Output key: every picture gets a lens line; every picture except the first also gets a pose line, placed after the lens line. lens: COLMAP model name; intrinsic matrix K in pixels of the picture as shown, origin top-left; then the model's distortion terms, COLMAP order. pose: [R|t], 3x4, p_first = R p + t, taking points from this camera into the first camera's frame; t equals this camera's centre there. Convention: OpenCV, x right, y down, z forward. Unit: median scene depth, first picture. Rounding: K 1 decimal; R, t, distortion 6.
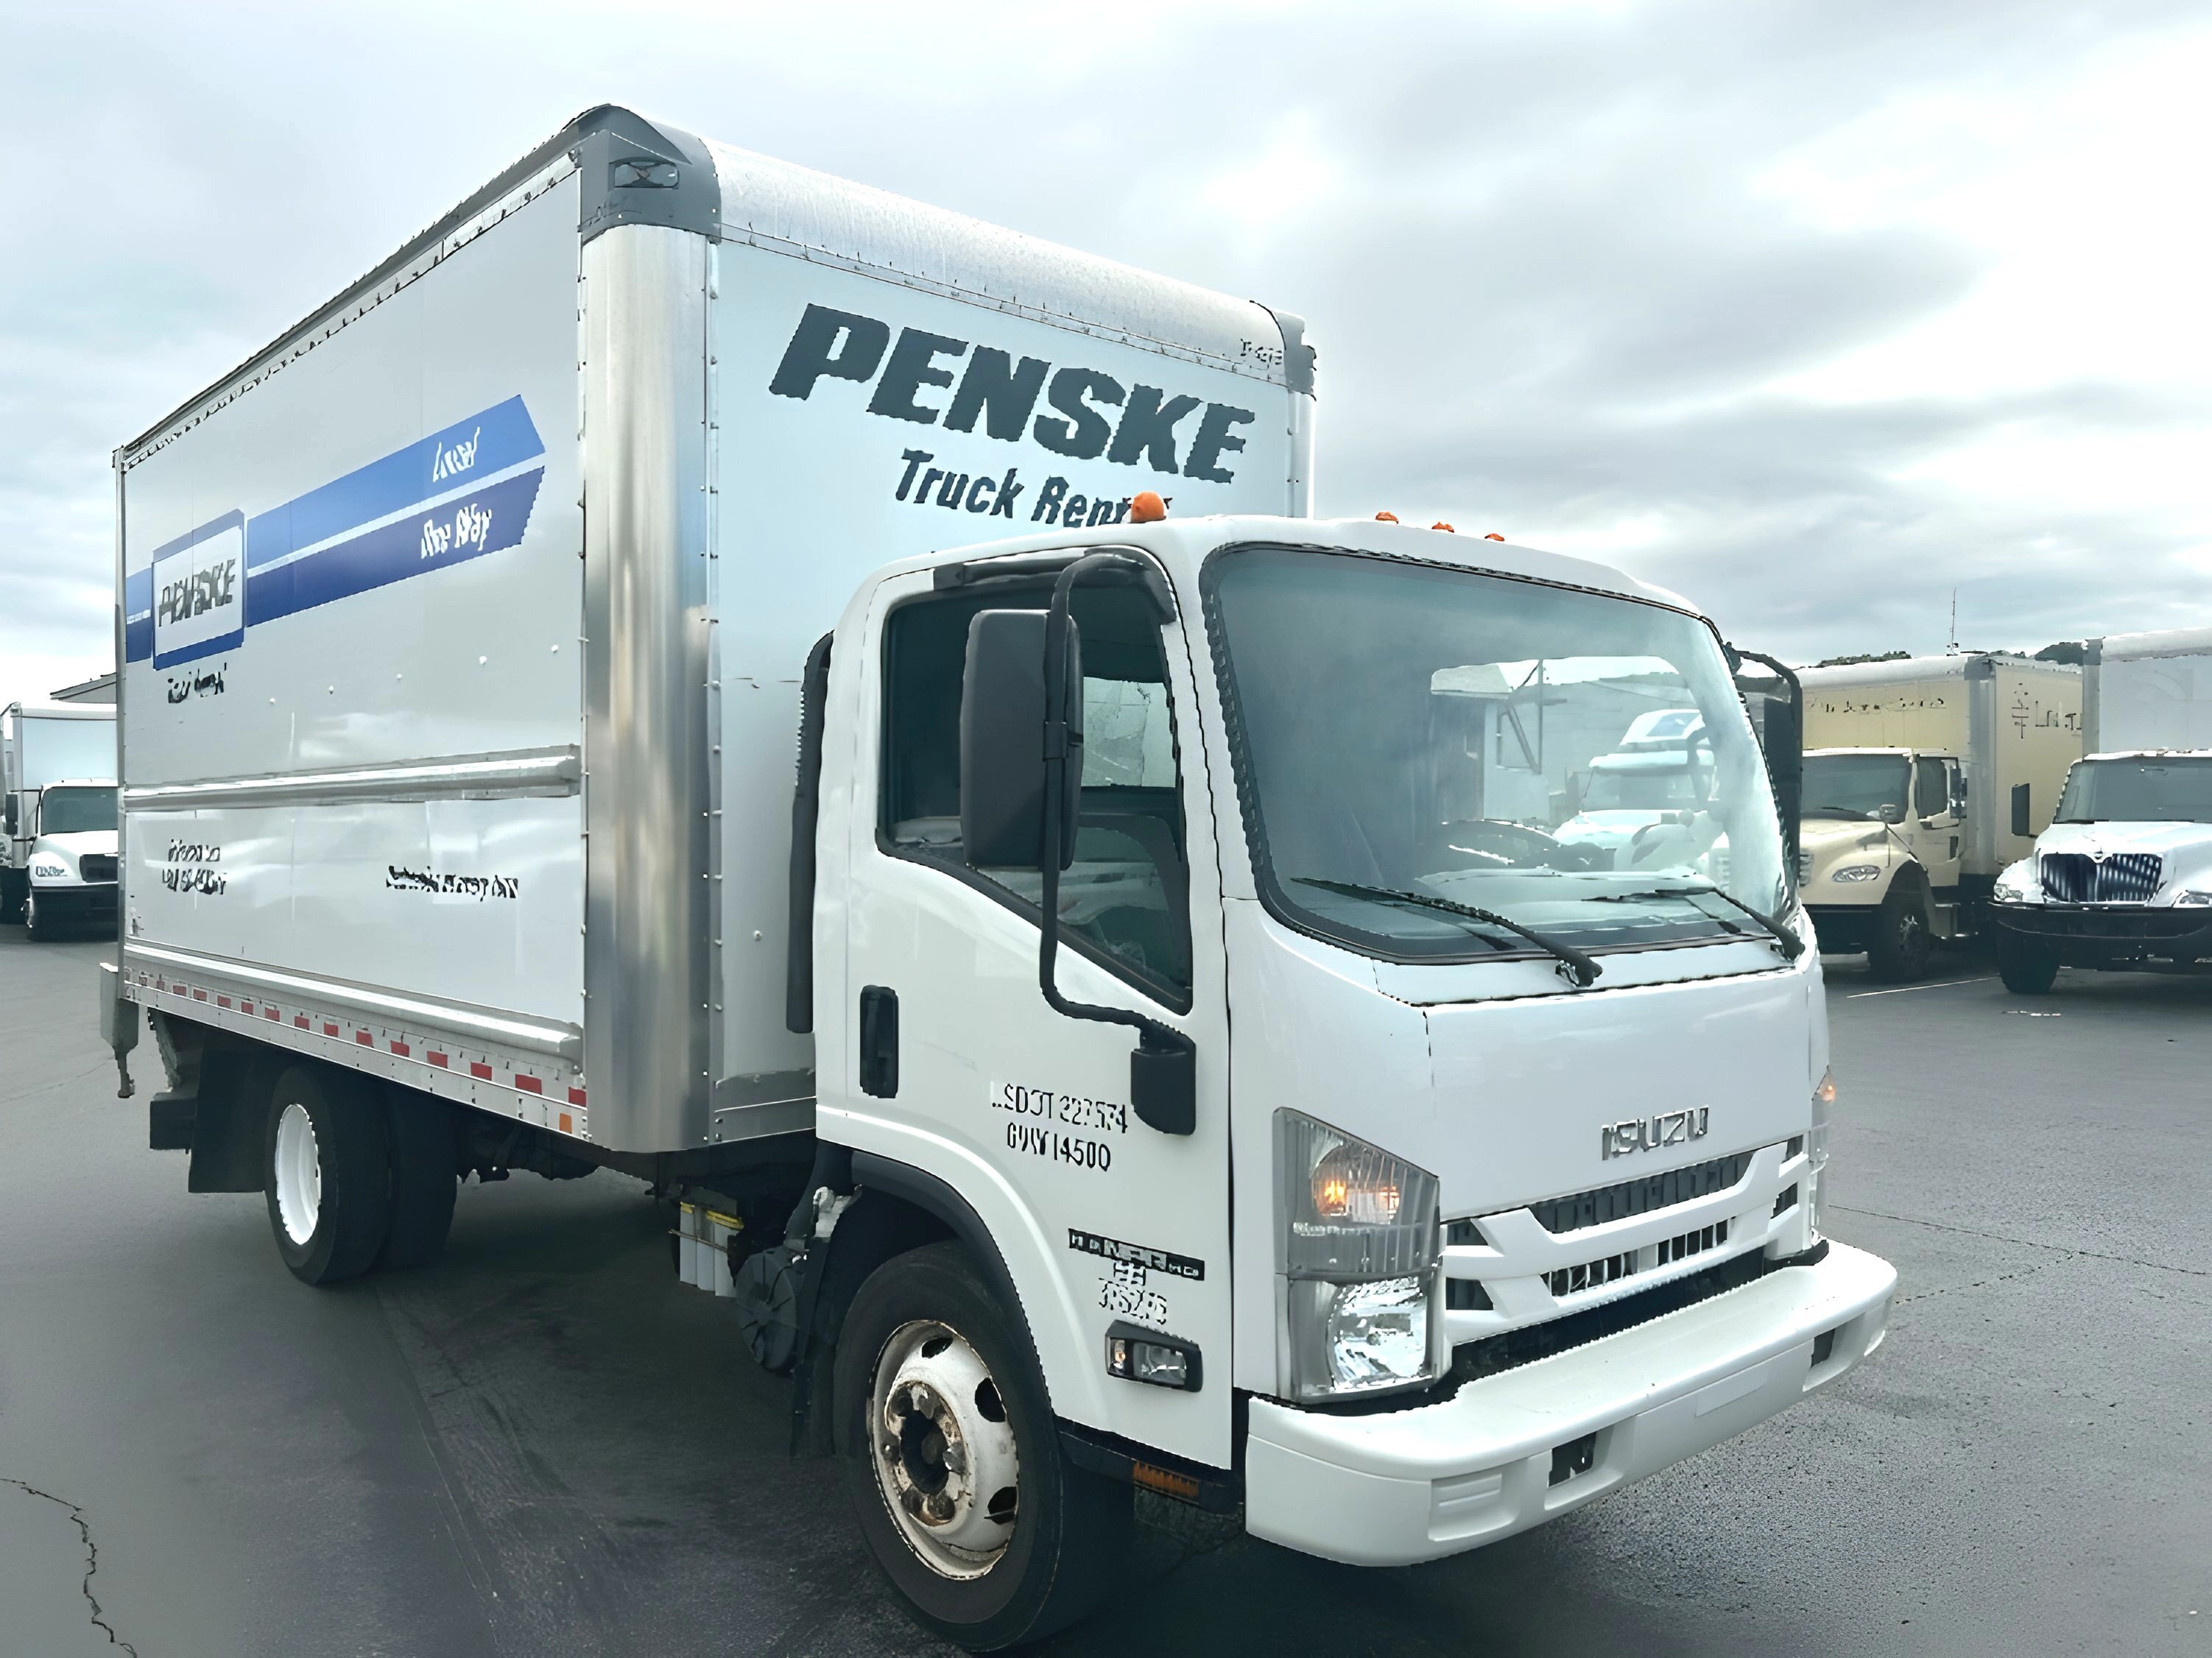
lens RADIAL K [[1701.4, 0, 1065.2], [0, 1701.4, 832.1], [0, 0, 1]] dist [0.028211, -0.014943]
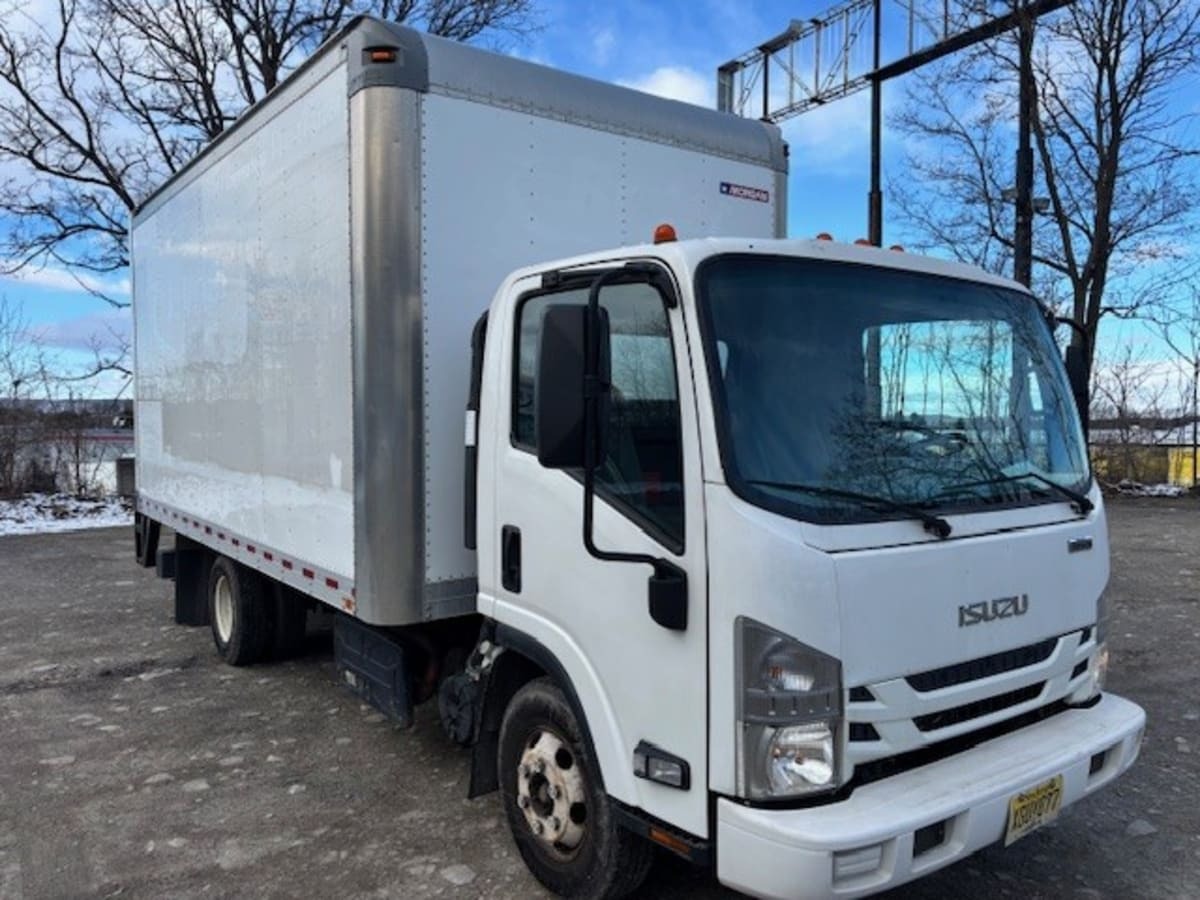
lens RADIAL K [[923.1, 0, 595.2], [0, 923.1, 452.5], [0, 0, 1]] dist [0.028211, -0.014943]
pose [[0.995193, 0.003834, -0.097860, 0.061282], [0.000765, 0.998899, 0.046909, -0.024326], [0.097932, -0.046759, 0.994094, 0.114787]]
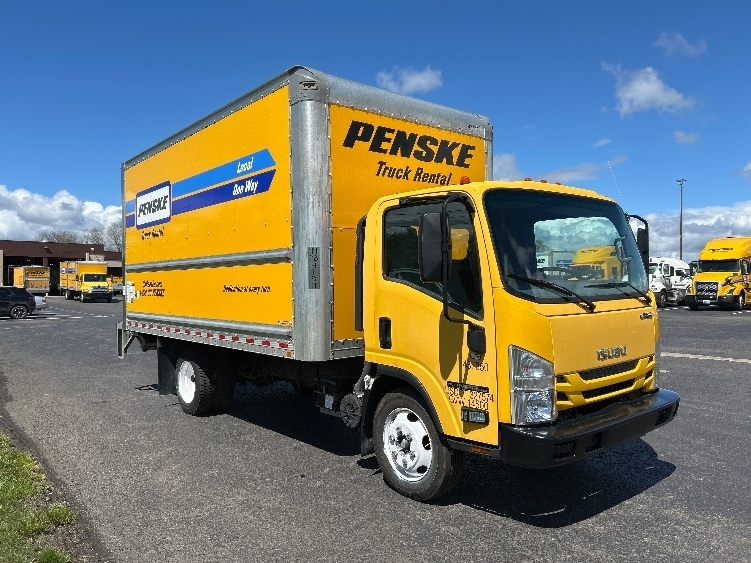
lens RADIAL K [[577.7, 0, 374.1], [0, 577.7, 264.1], [0, 0, 1]] dist [0.028211, -0.014943]
pose [[0.999743, -0.017002, -0.015001, -0.115220], [0.016648, 0.999588, -0.023393, 0.010661], [0.015392, 0.023137, 0.999614, -0.197606]]
